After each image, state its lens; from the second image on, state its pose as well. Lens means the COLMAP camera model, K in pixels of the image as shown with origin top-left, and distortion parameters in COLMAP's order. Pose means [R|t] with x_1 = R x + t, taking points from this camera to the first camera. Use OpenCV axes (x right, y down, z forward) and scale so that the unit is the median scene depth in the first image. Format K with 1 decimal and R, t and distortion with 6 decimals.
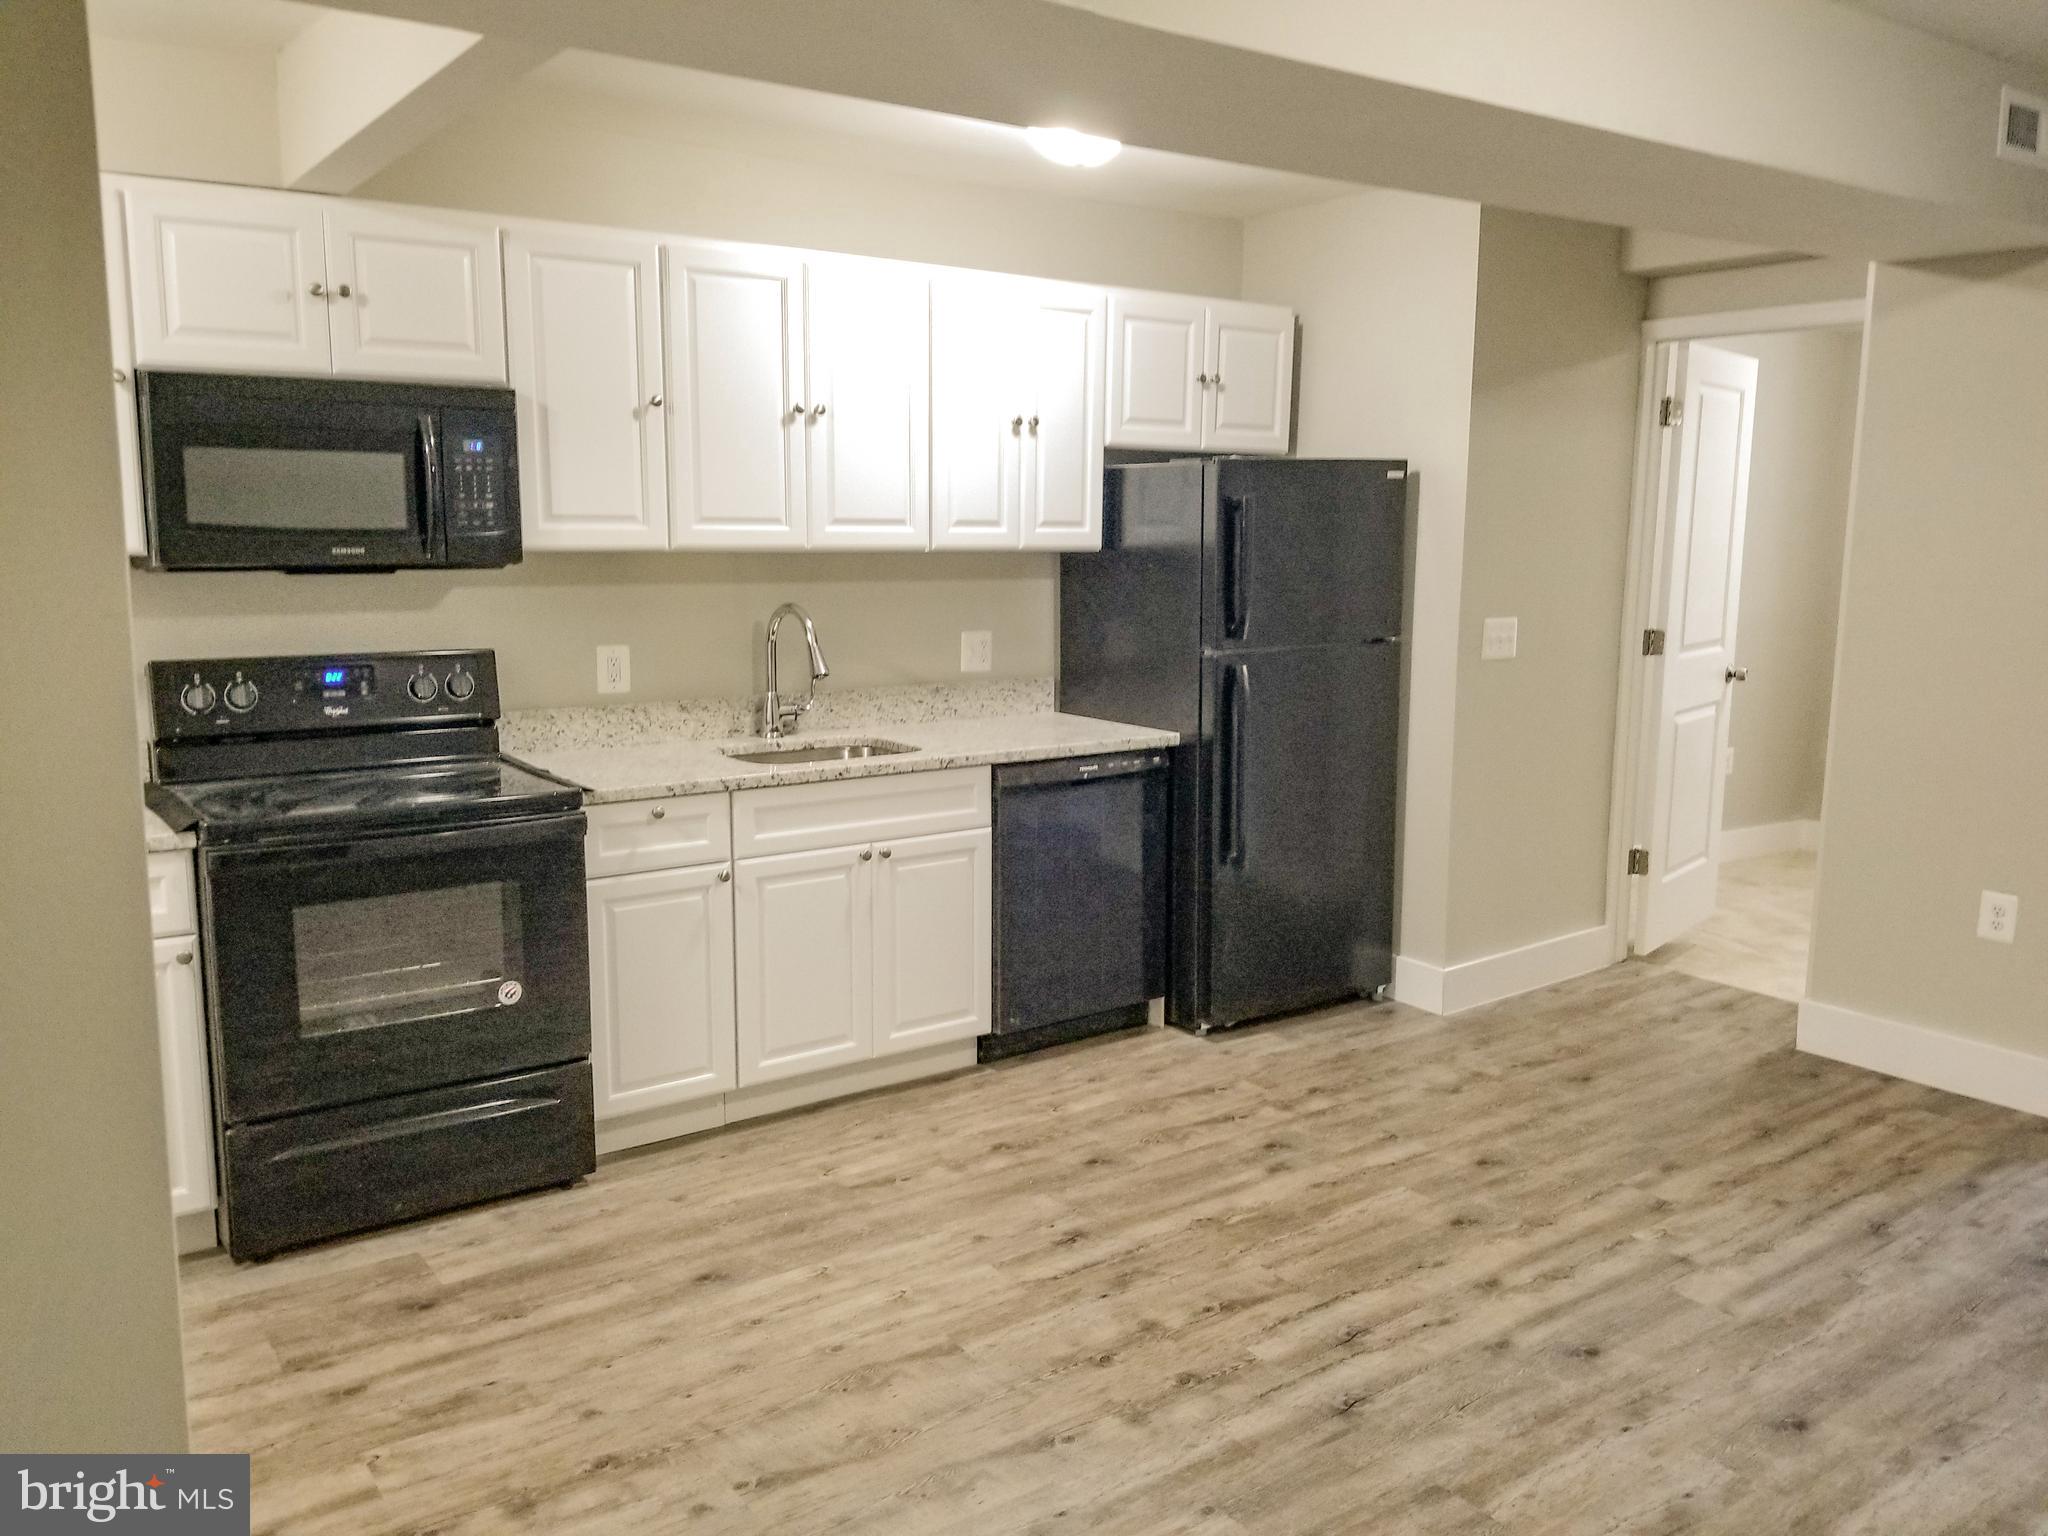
lens RADIAL K [[1623.0, 0, 1024.0], [0, 1623.0, 768.0], [0, 0, 1]] dist [0.083993, -0.133342]
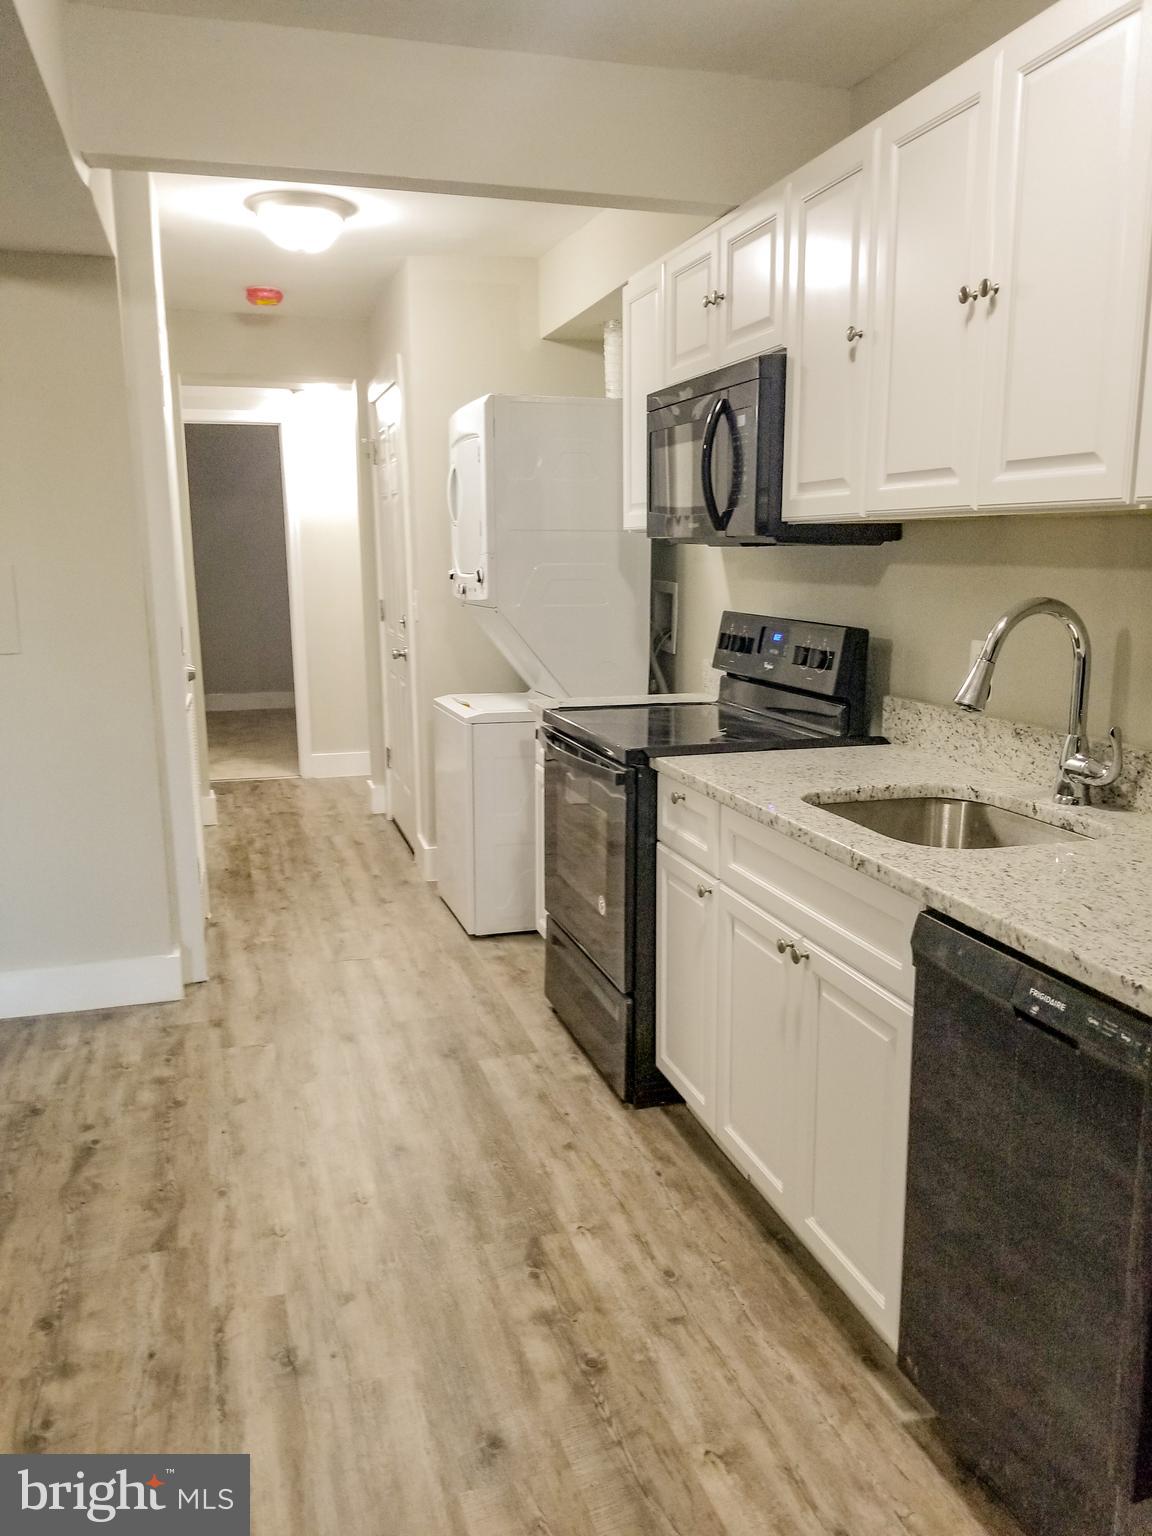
lens RADIAL K [[1217.3, 0, 582.3], [0, 1217.3, 808.7], [0, 0, 1]] dist [0.083993, -0.133342]
pose [[-0.335161, 0.192651, -0.922254, 0.446743], [-0.140742, 0.957650, 0.251193, -0.135829], [0.931590, 0.213990, -0.293853, 1.139365]]
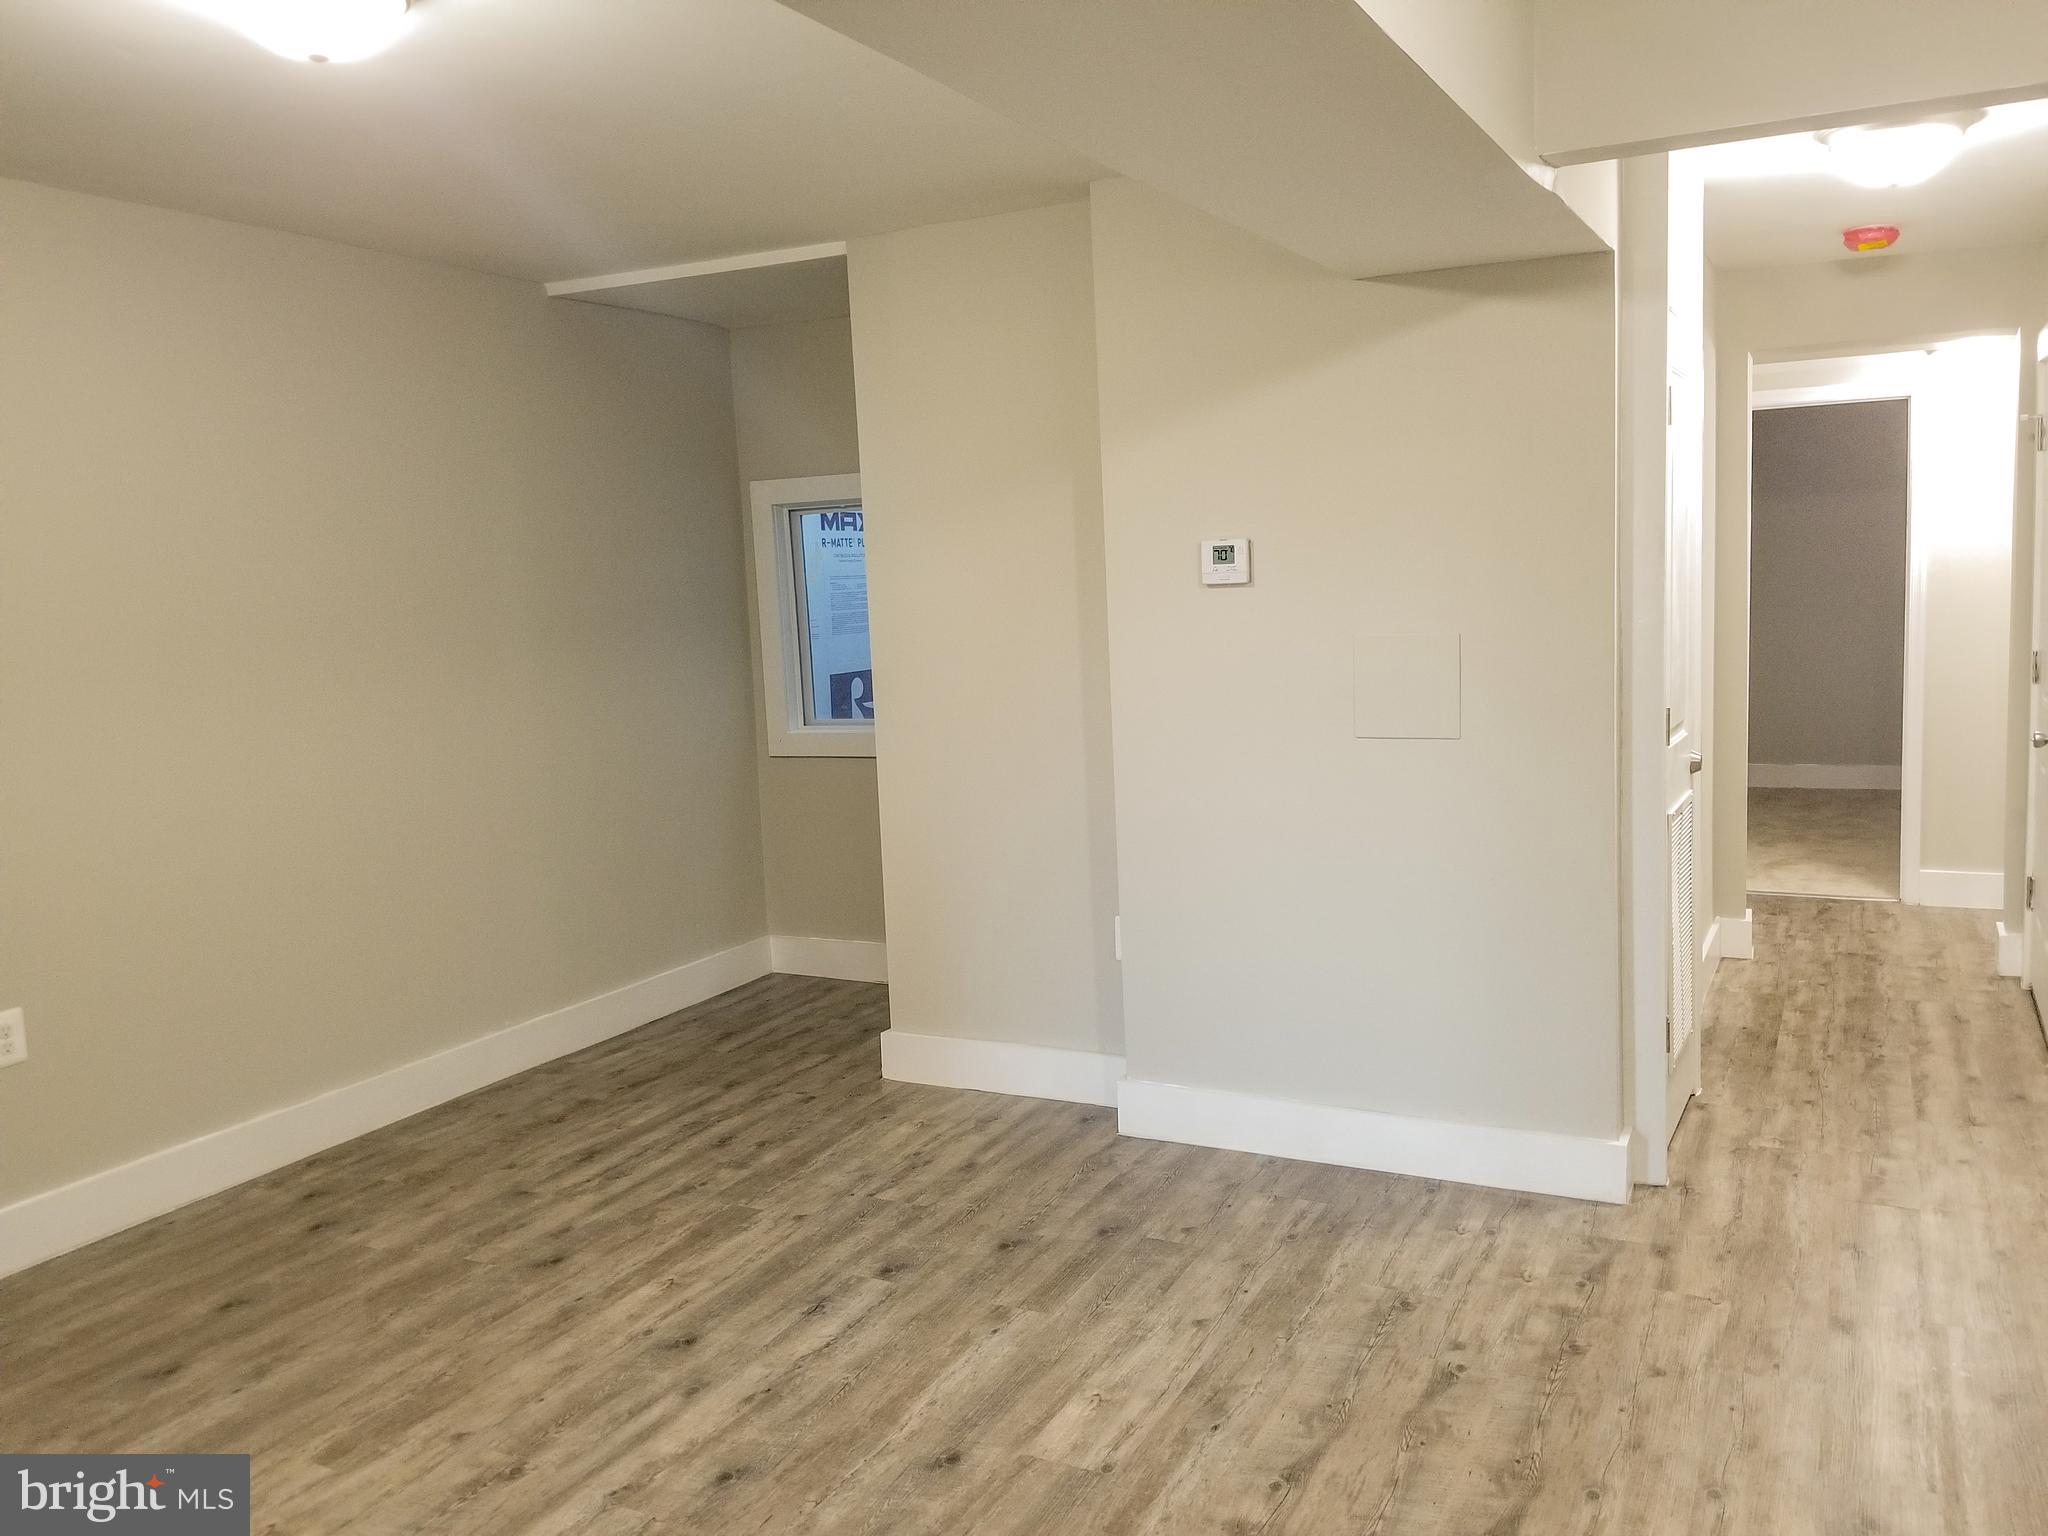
lens RADIAL K [[1623.0, 0, 1024.0], [0, 1623.0, 768.0], [0, 0, 1]] dist [0.083993, -0.133342]
pose [[-0.893257, 0.084383, -0.441556, 0.404447], [-0.032545, 0.967509, 0.250732, -0.182861], [0.448367, 0.238339, -0.861488, 1.205048]]
